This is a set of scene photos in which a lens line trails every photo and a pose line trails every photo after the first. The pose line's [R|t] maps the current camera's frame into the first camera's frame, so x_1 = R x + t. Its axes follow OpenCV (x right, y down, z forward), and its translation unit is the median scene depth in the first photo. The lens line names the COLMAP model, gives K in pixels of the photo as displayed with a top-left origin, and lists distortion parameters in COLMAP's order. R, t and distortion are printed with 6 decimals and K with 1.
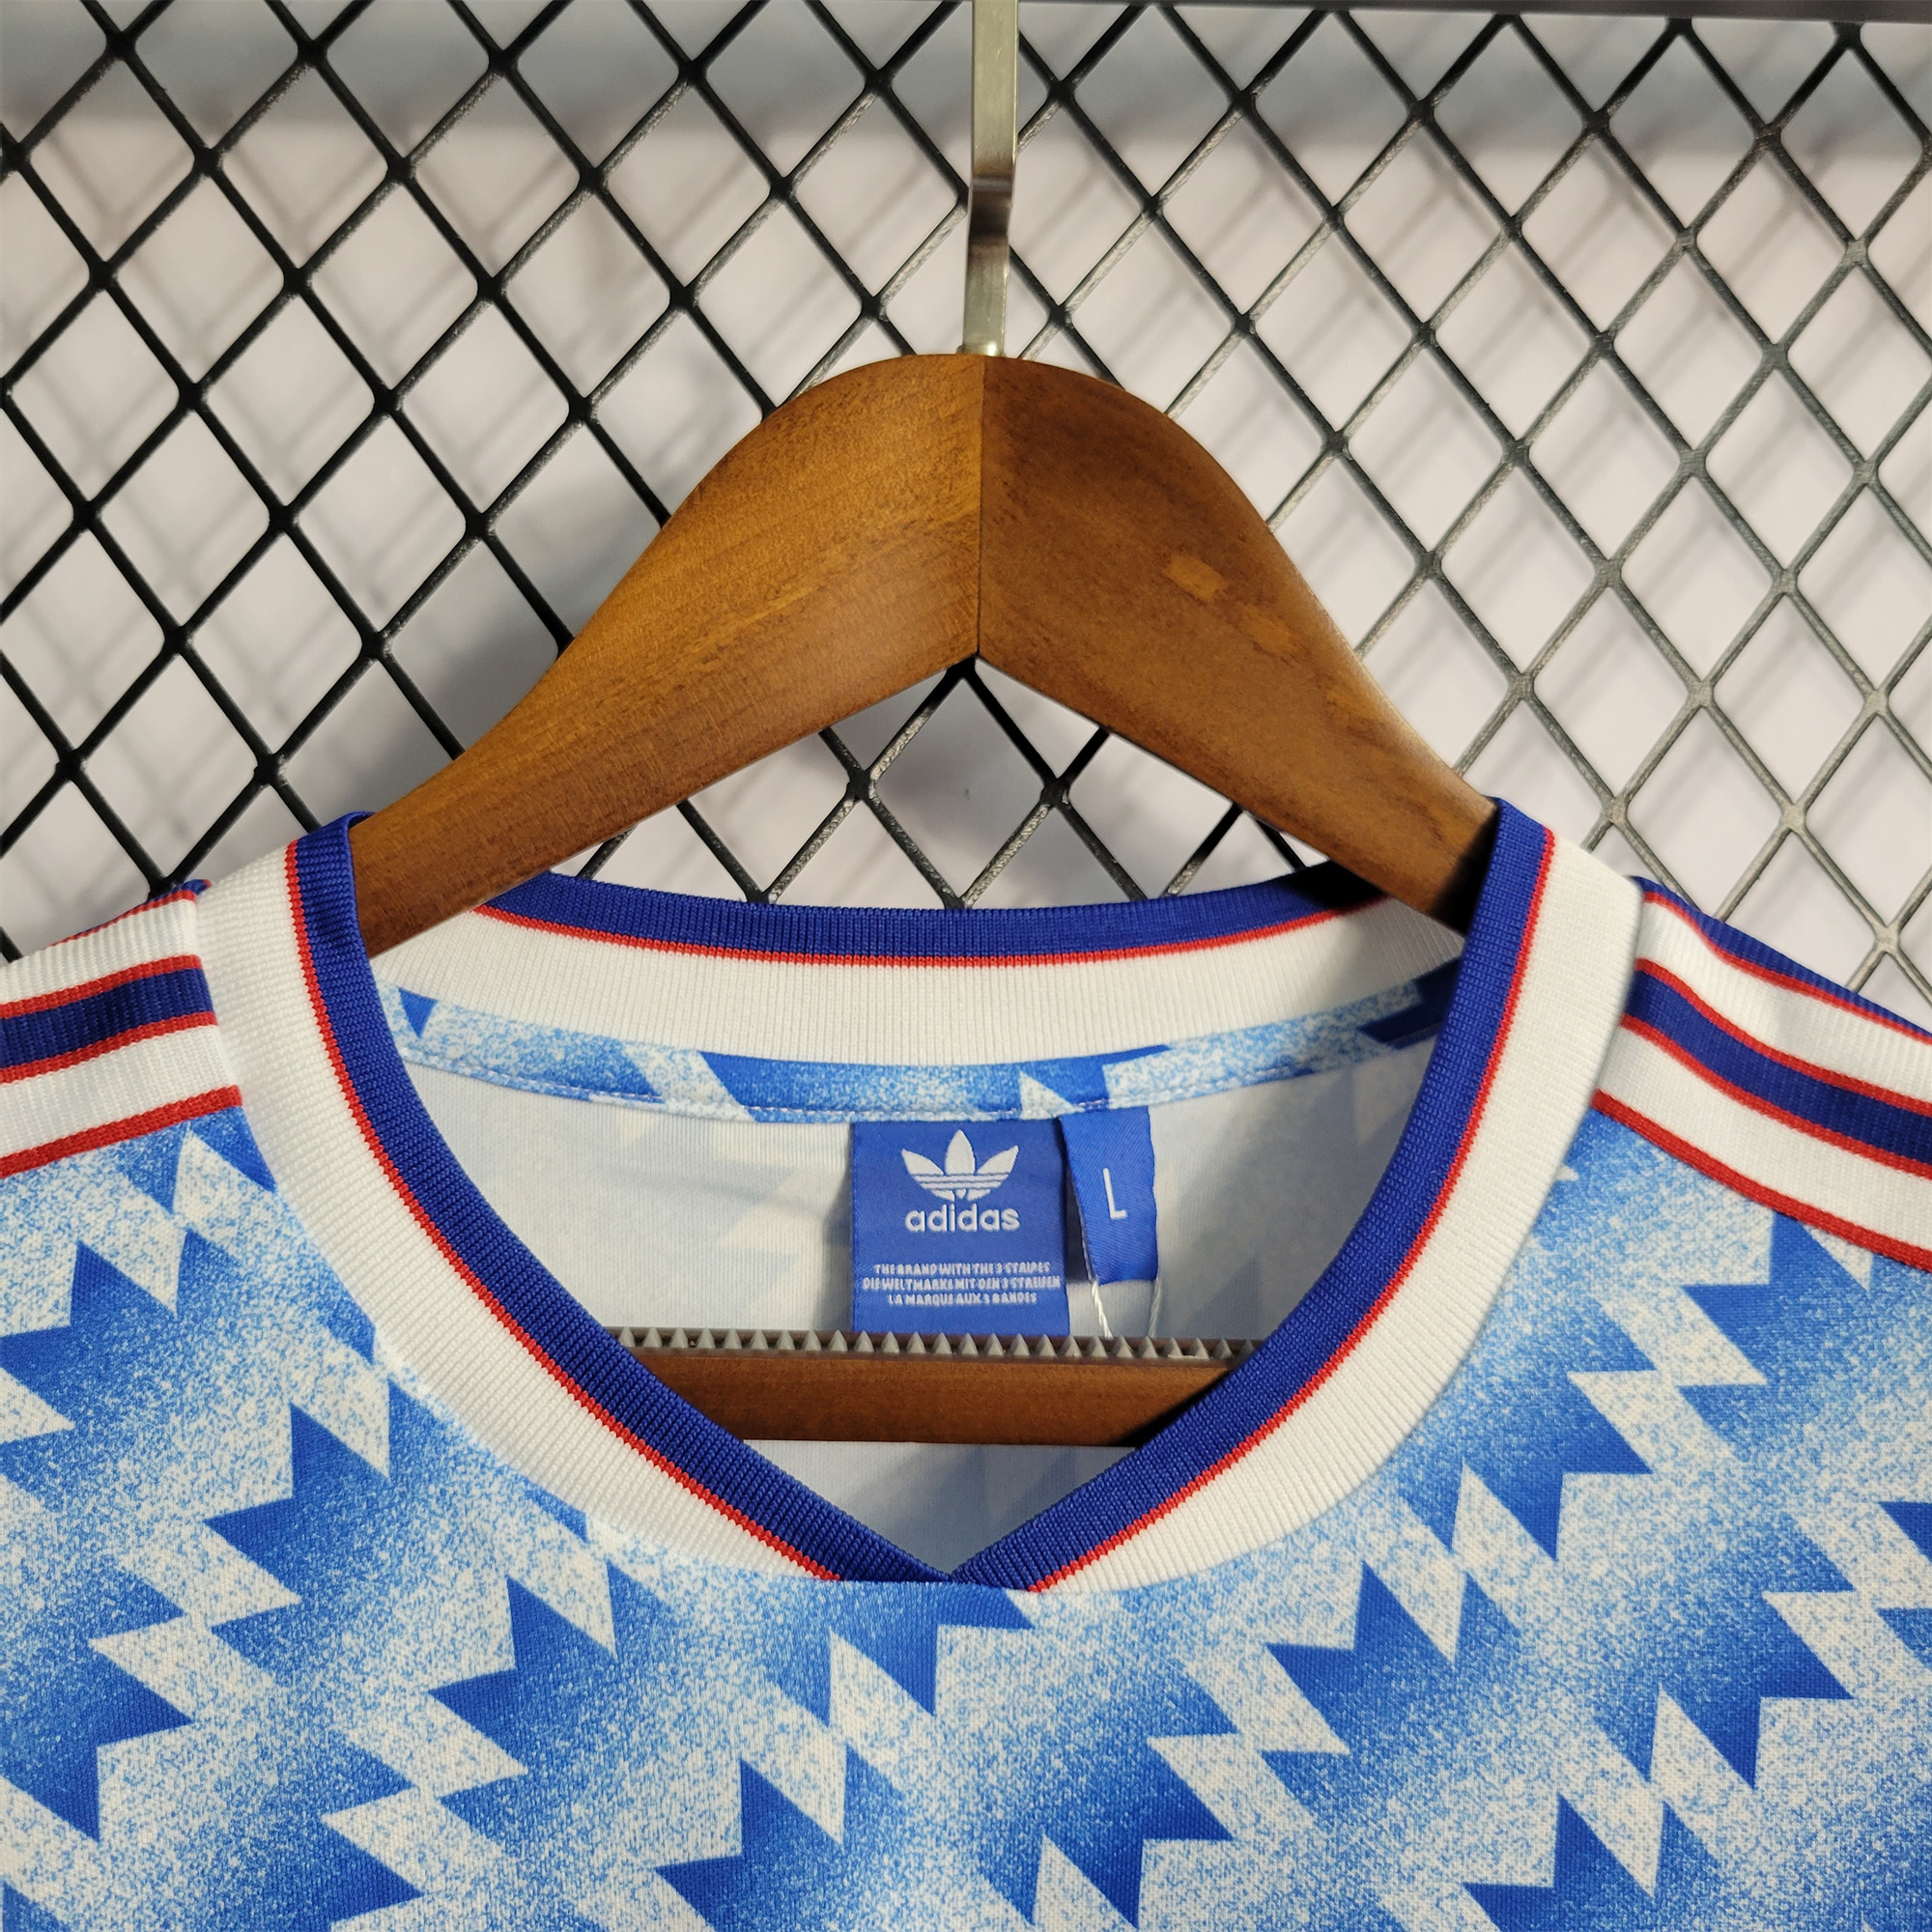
lens RADIAL K [[1825.0, 0, 966.0], [0, 1825.0, 966.0], [0, 0, 1]] dist [-0.001994, -0.004724]
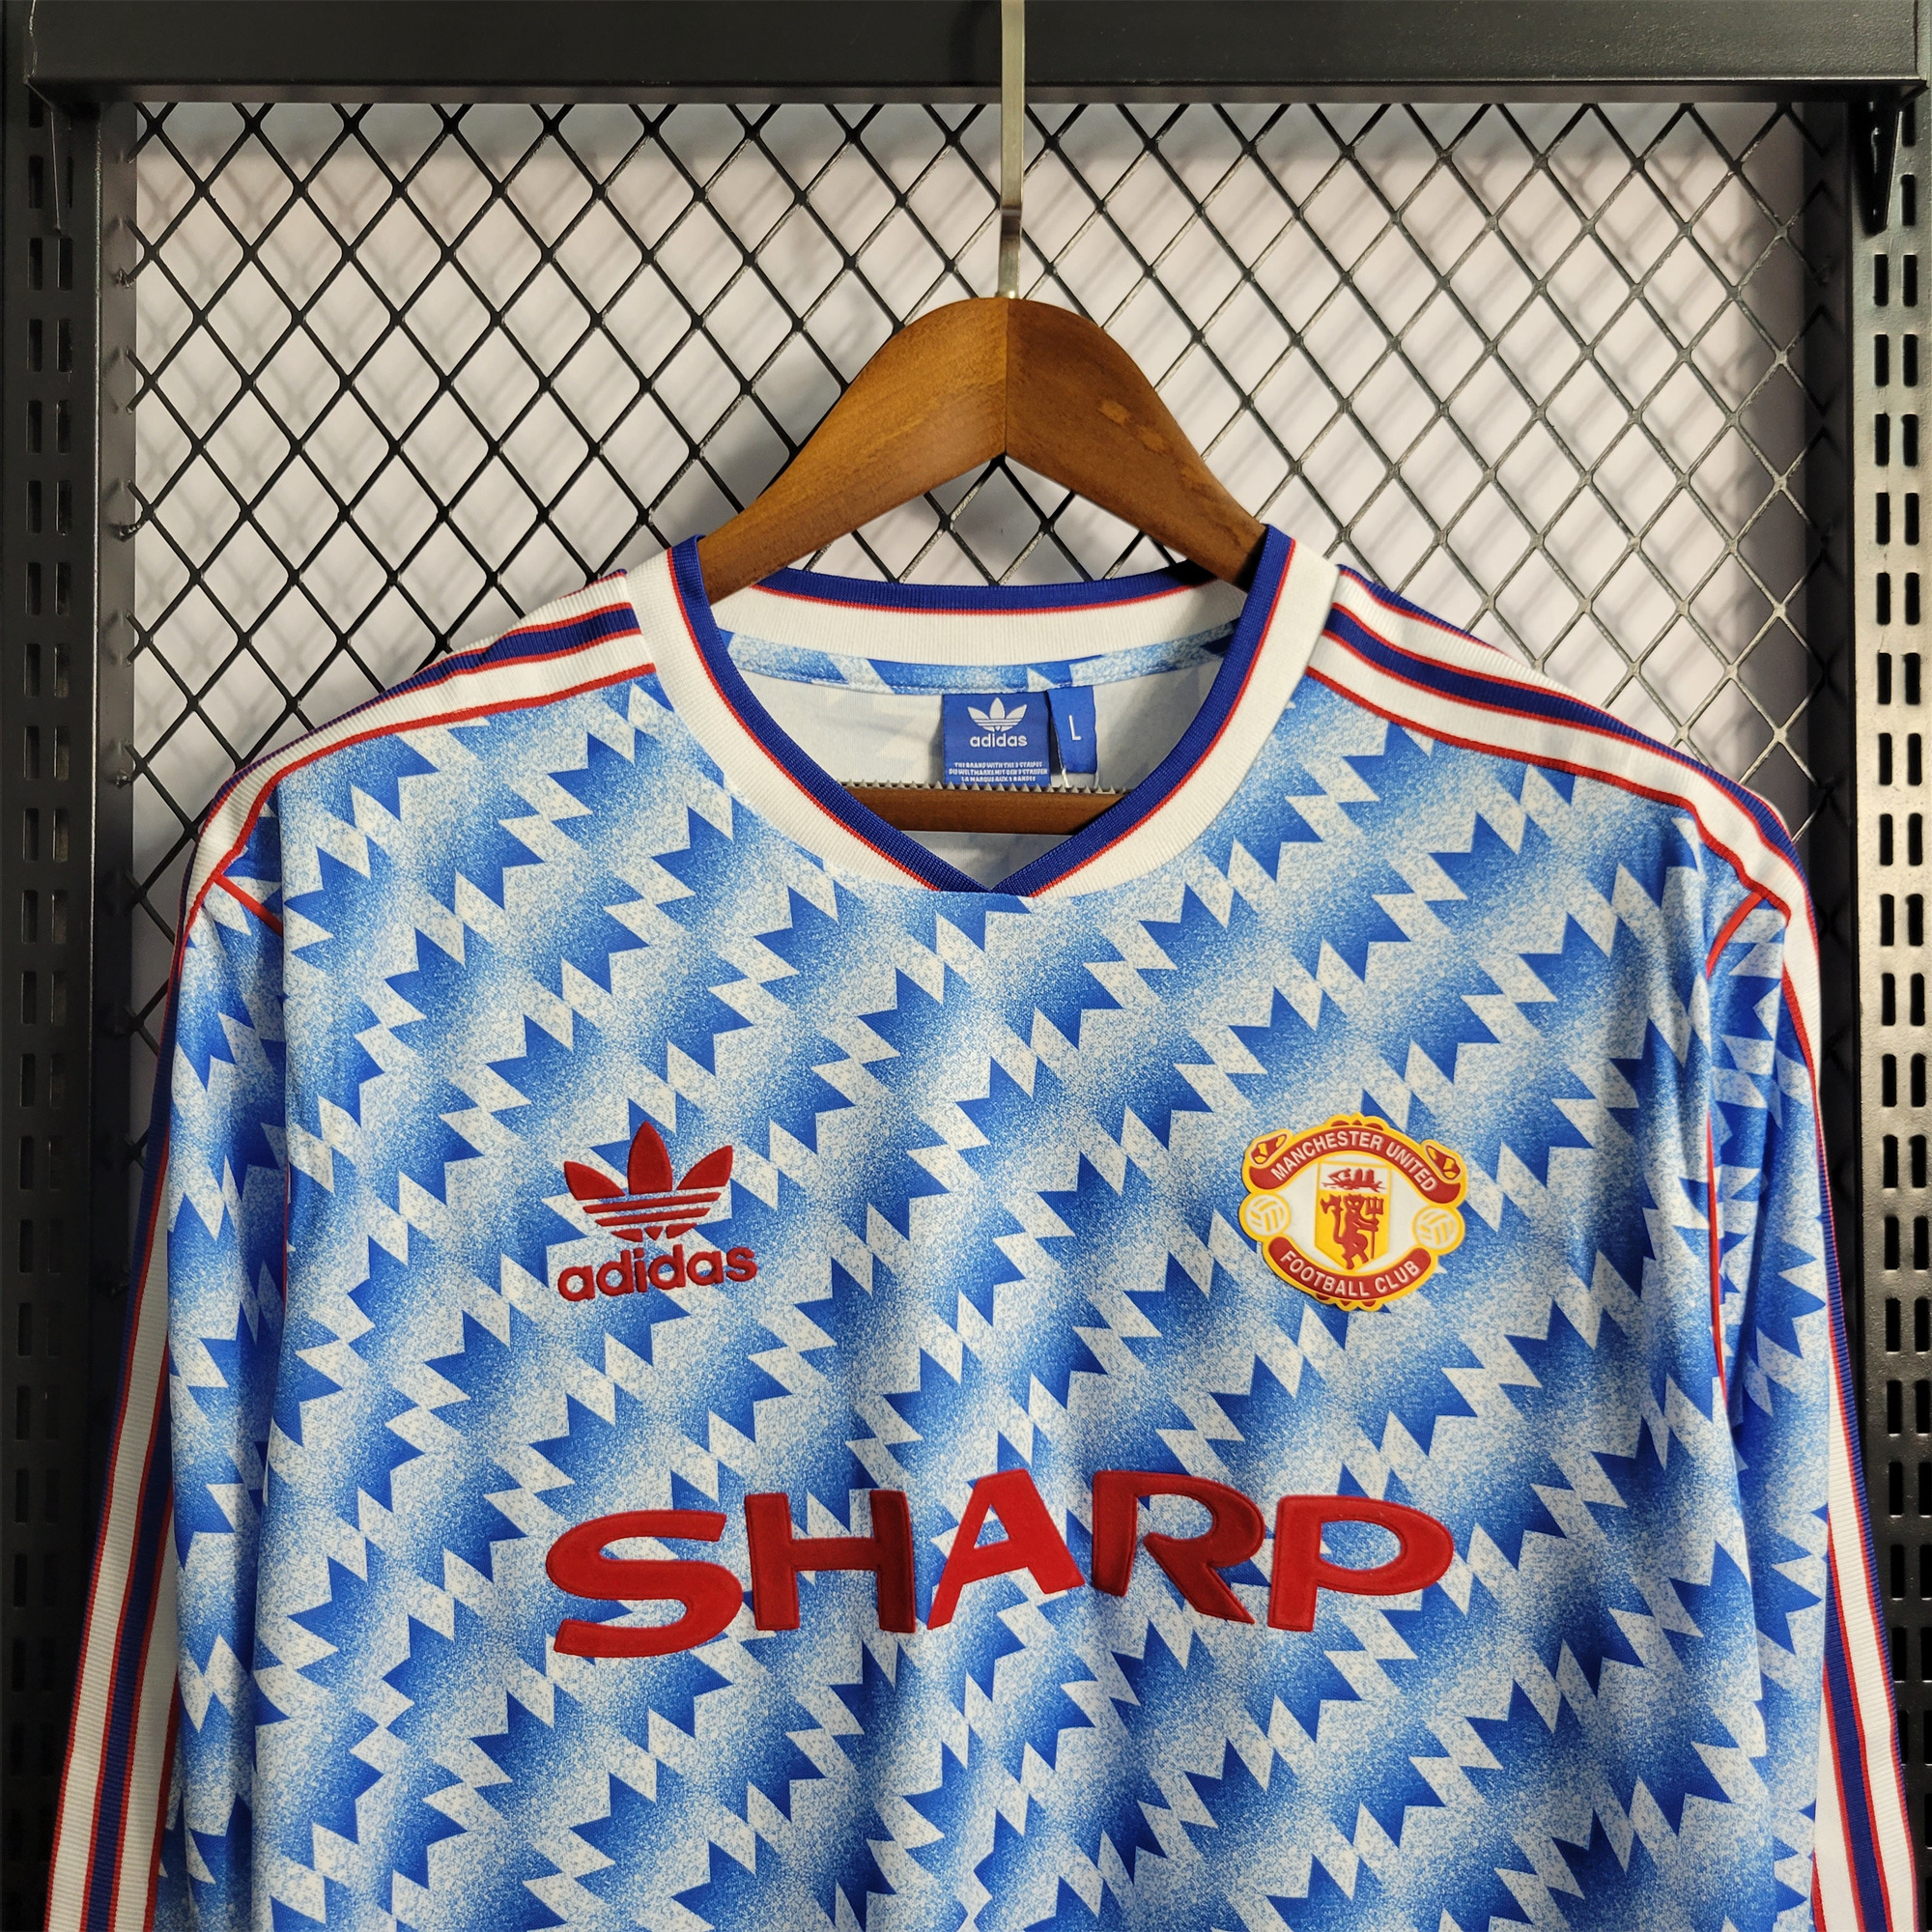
lens RADIAL K [[1825.0, 0, 966.0], [0, 1825.0, 966.0], [0, 0, 1]] dist [-0.001994, -0.004724]
pose [[0.999483, -0.001191, -0.032122, 0.027120], [0.004050, 0.996017, 0.089071, 0.212356], [0.031888, -0.089155, 0.995507, -1.043576]]
